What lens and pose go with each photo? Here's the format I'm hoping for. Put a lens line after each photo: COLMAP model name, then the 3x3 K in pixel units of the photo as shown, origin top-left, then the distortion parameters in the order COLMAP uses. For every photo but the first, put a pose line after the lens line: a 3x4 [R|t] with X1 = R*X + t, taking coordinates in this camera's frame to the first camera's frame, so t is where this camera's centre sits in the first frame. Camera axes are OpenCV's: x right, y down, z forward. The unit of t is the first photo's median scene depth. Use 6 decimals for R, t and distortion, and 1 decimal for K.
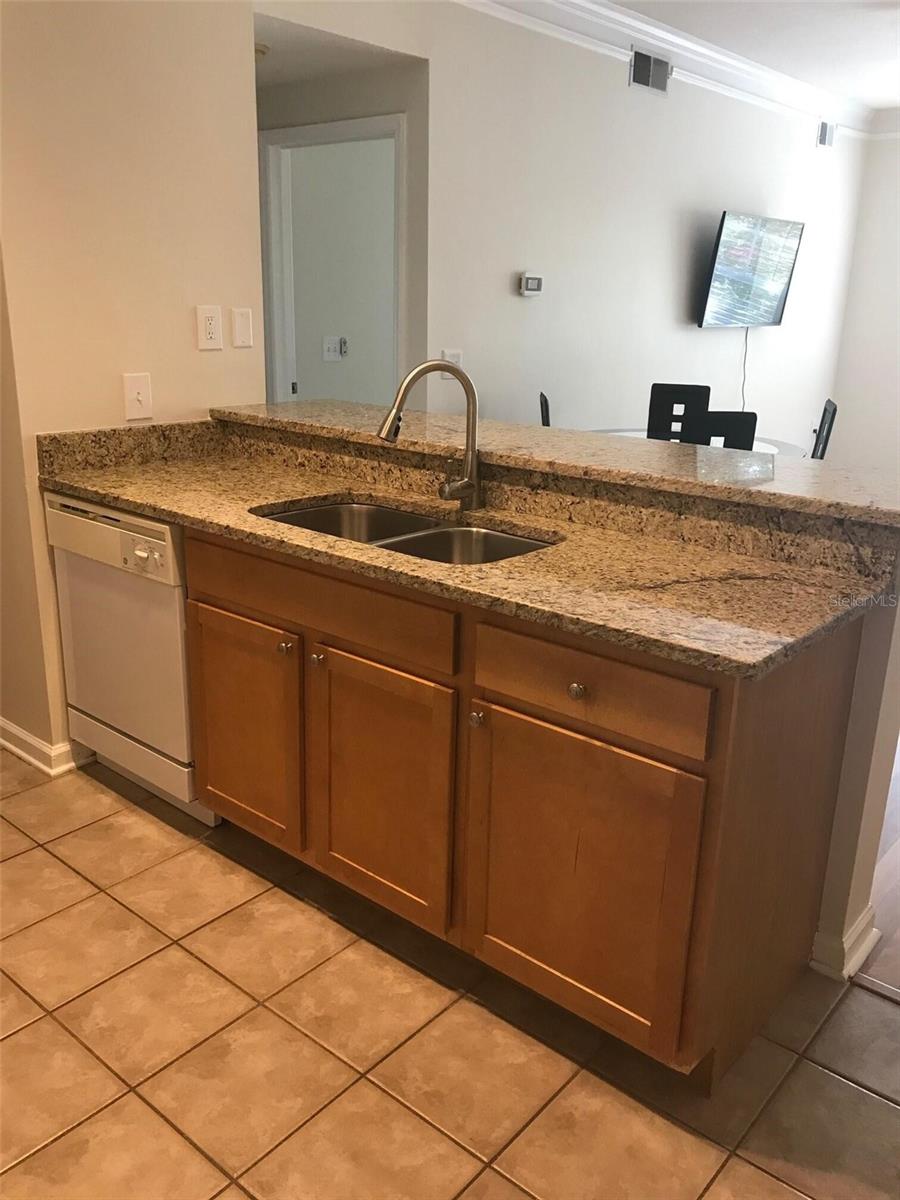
lens RADIAL K [[983.3, 0, 447.6], [0, 983.3, 599.0], [0, 0, 1]] dist [0.046001, -0.040170]
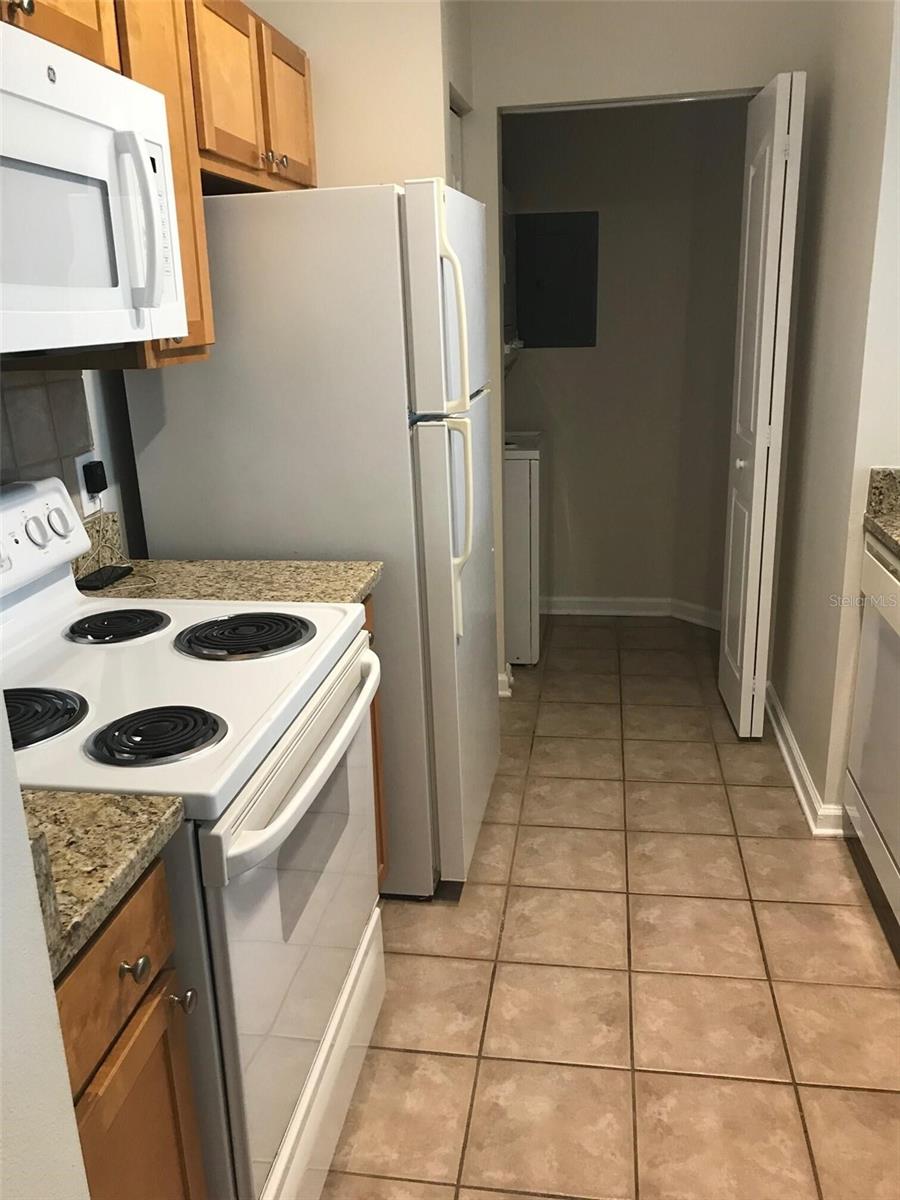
lens RADIAL K [[983.3, 0, 448.0], [0, 983.3, 599.5], [0, 0, 1]] dist [0.046001, -0.040170]
pose [[0.519418, 0.207182, -0.829024, 0.161508], [-0.210518, 0.971286, 0.110837, -0.072951], [0.828183, 0.116954, 0.548119, 0.215572]]
